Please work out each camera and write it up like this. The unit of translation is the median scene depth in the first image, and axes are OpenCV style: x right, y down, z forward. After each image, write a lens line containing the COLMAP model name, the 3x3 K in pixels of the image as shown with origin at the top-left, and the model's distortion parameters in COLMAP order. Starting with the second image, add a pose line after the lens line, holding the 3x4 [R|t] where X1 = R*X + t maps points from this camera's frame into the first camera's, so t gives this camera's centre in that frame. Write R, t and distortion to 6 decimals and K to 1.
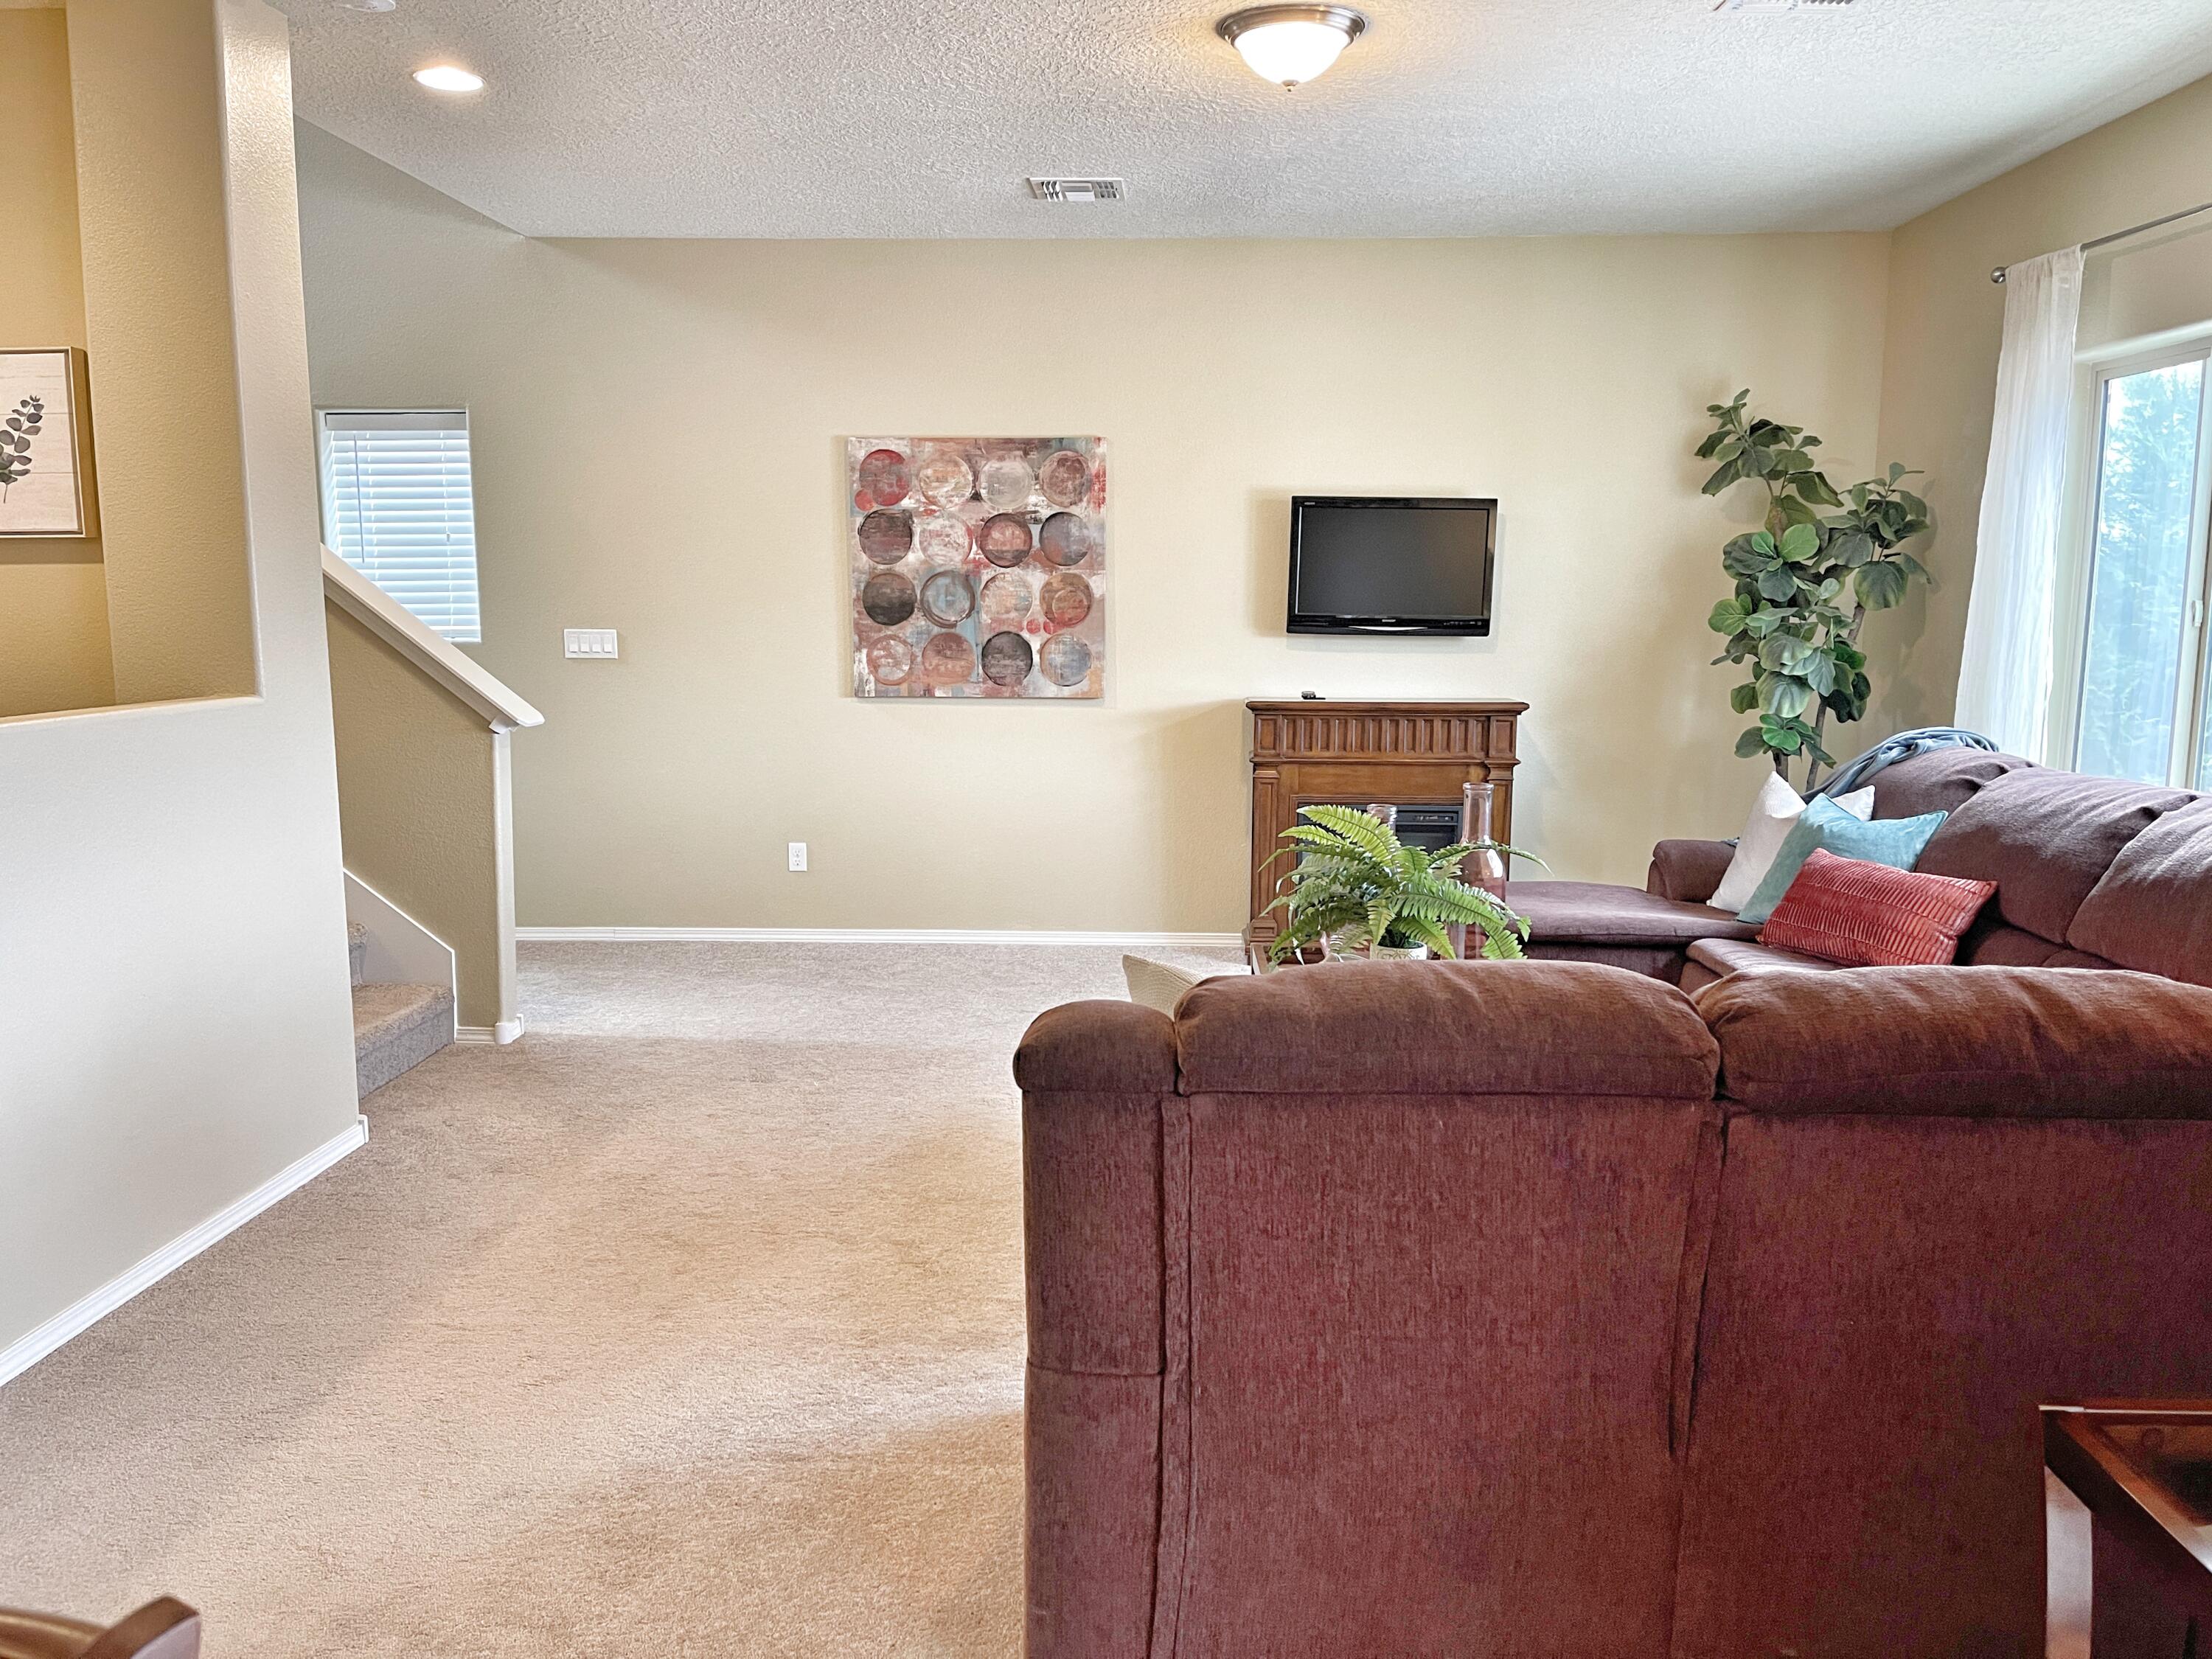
lens RADIAL K [[1670.2, 0, 1106.5], [0, 1670.2, 850.4], [0, 0, 1]] dist [0.091107, -0.133542]
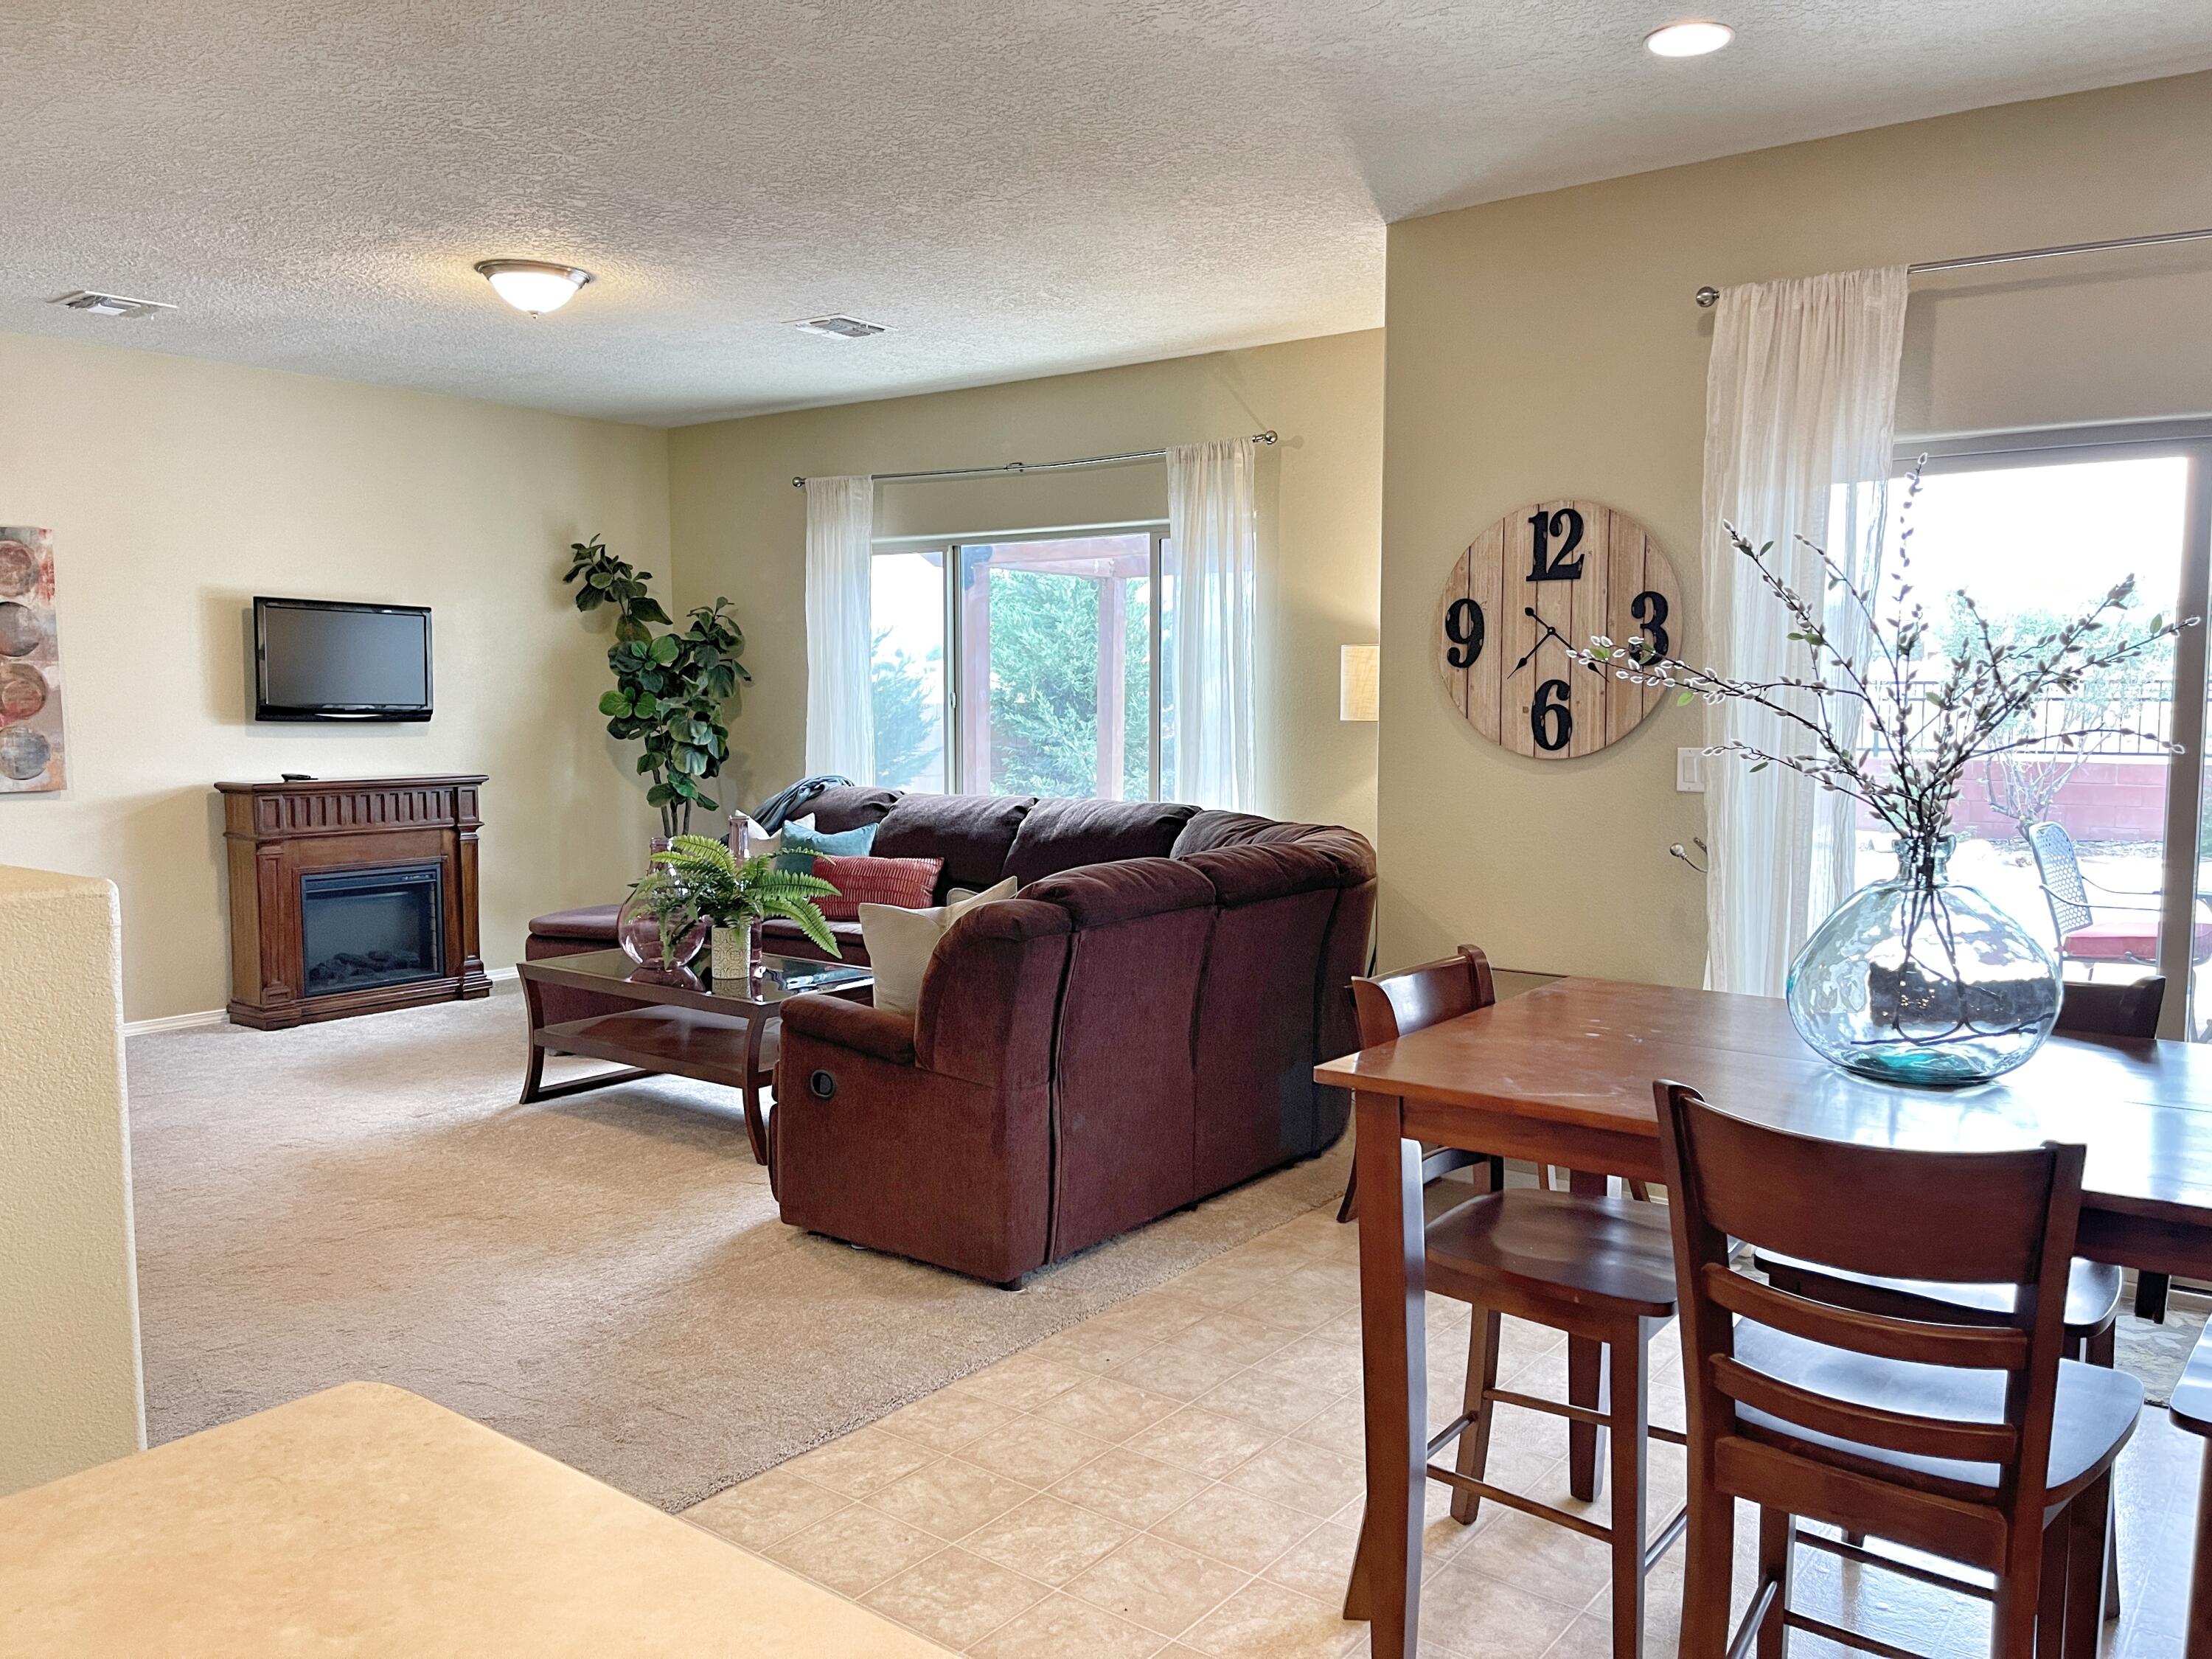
lens RADIAL K [[1699.4, 0, 1096.3], [0, 1699.4, 832.8], [0, 0, 1]] dist [0.041570, -0.011066]
pose [[0.585110, -0.072542, 0.807703, -0.481654], [0.122826, 0.992428, 0.000156, 0.008232], [-0.801598, 0.099116, 0.589590, -0.081848]]
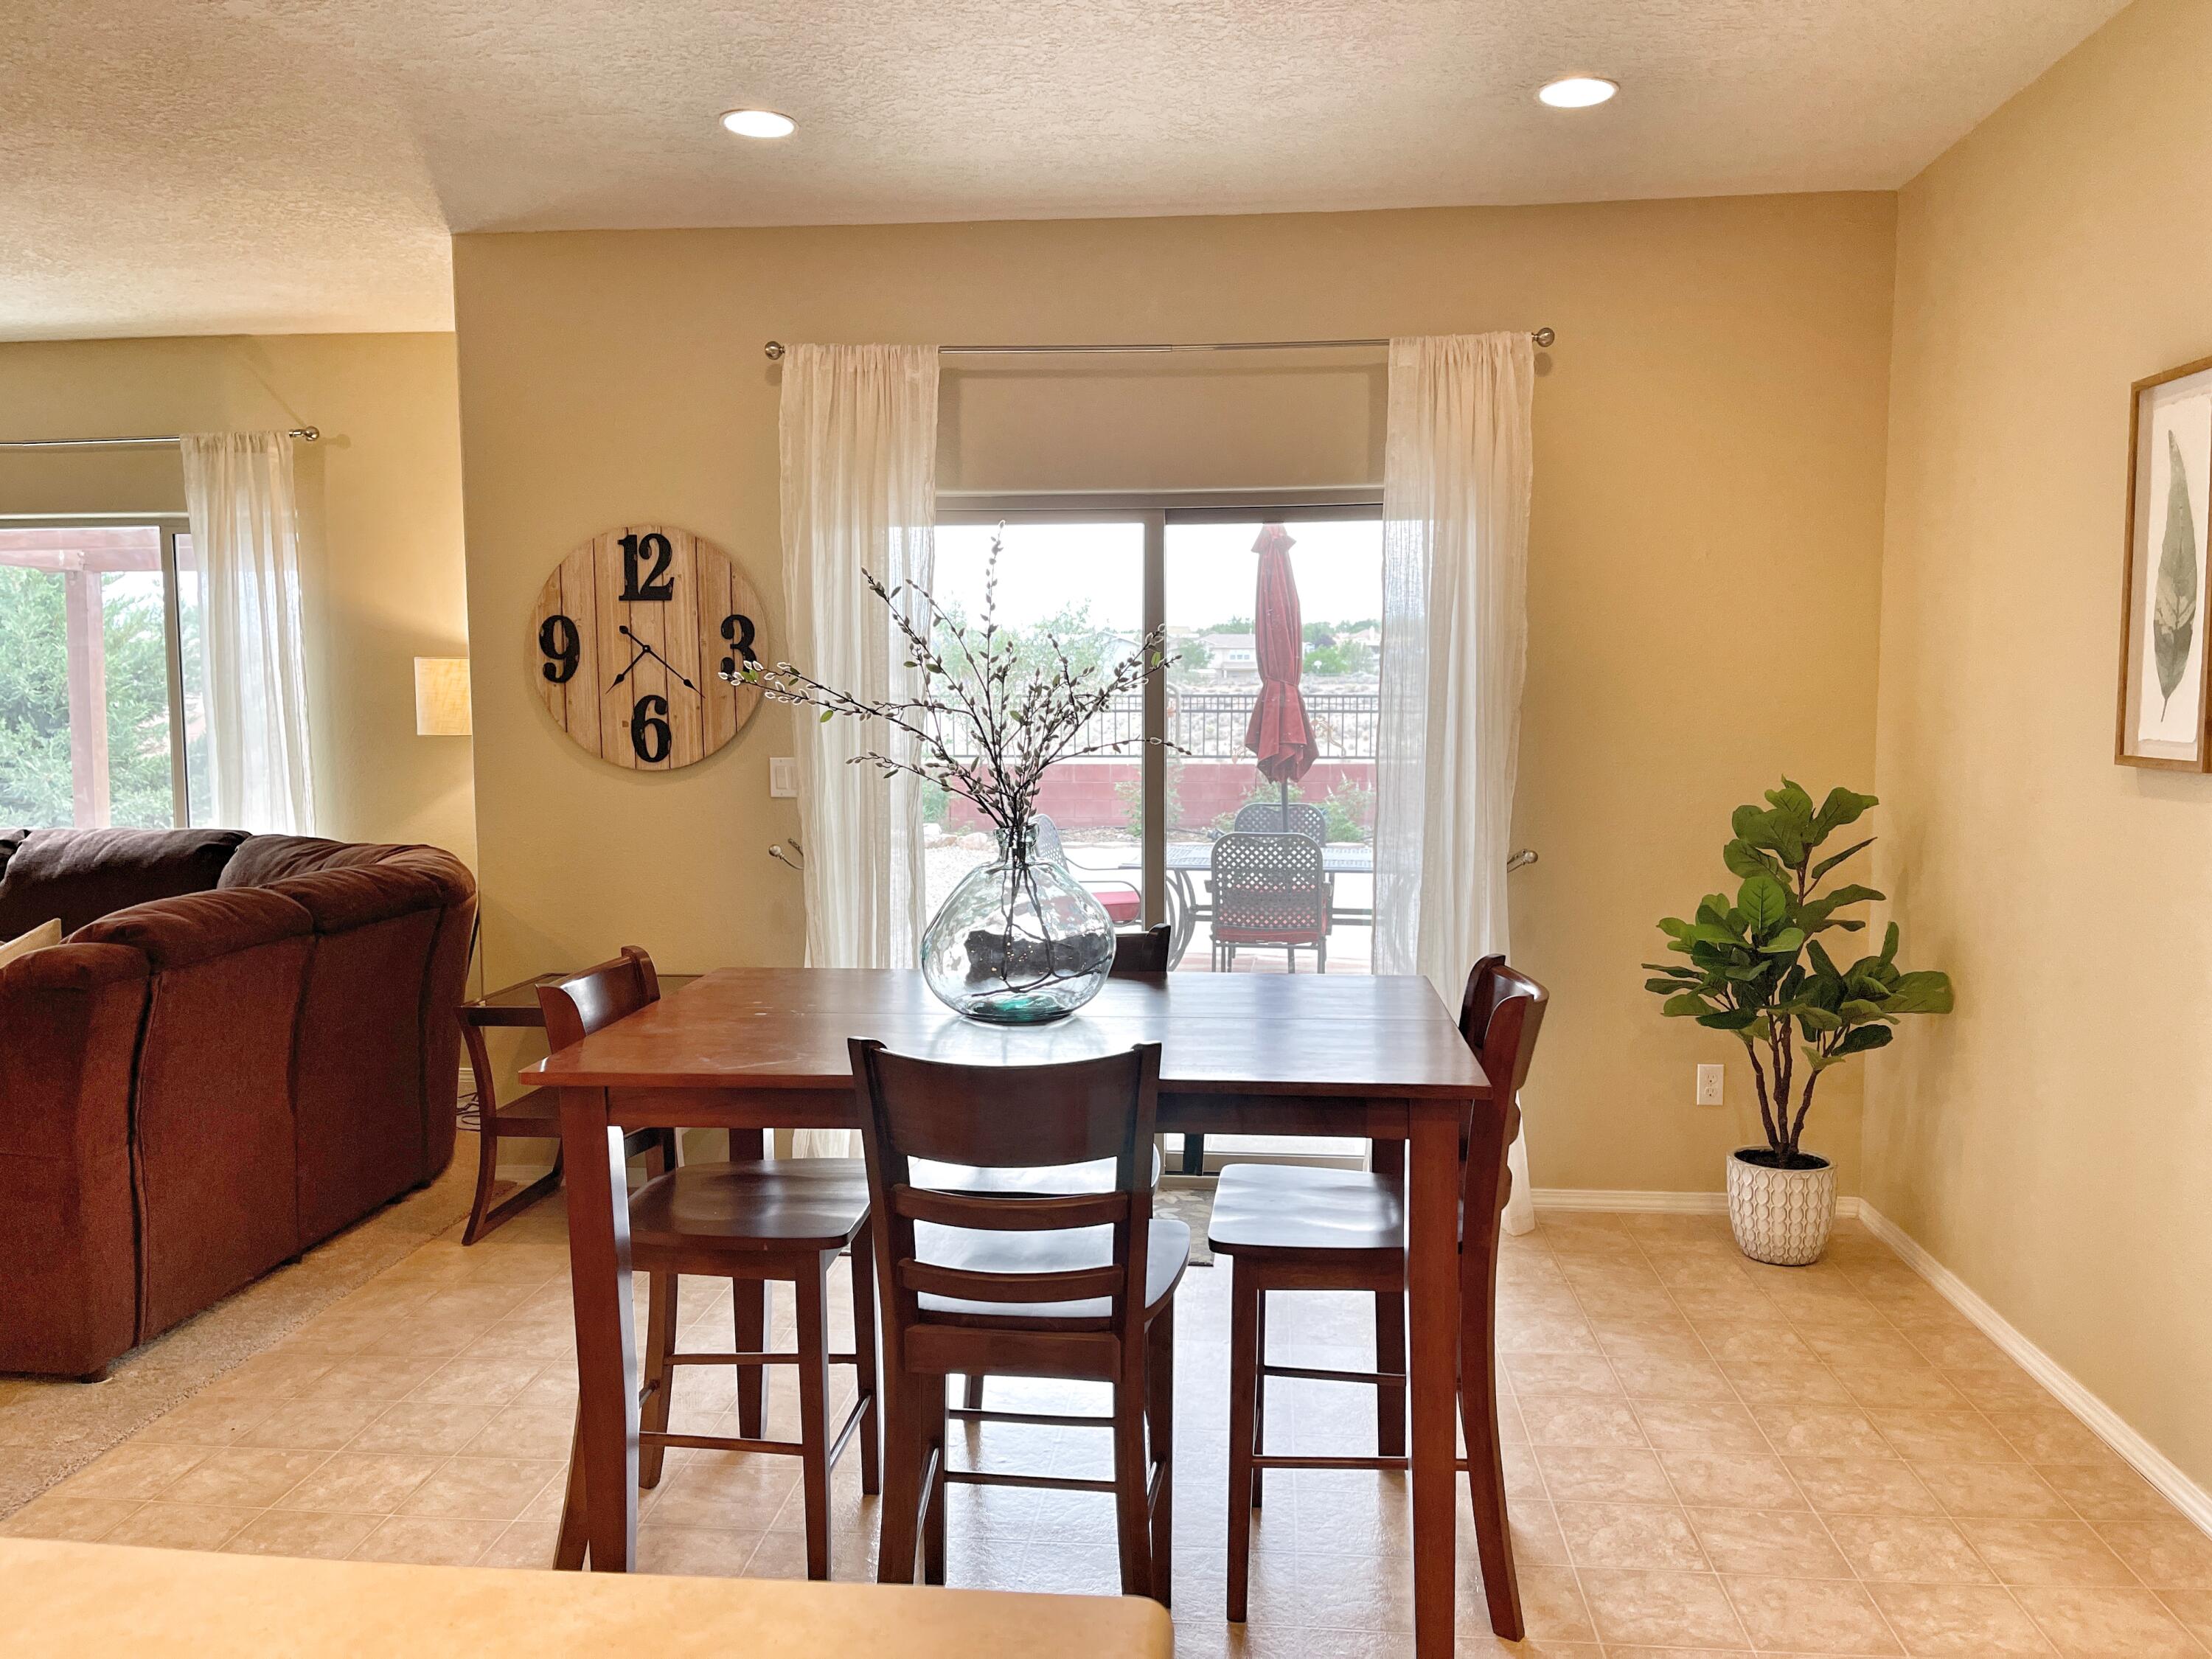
lens RADIAL K [[1702.7, 0, 1106.0], [0, 1702.7, 829.5], [0, 0, 1]] dist [0.103305, -0.137290]
pose [[0.062511, -0.081390, 0.994720, -0.533795], [0.151394, 0.985909, 0.071155, 0.003111], [-0.986495, 0.146146, 0.073952, -0.065621]]
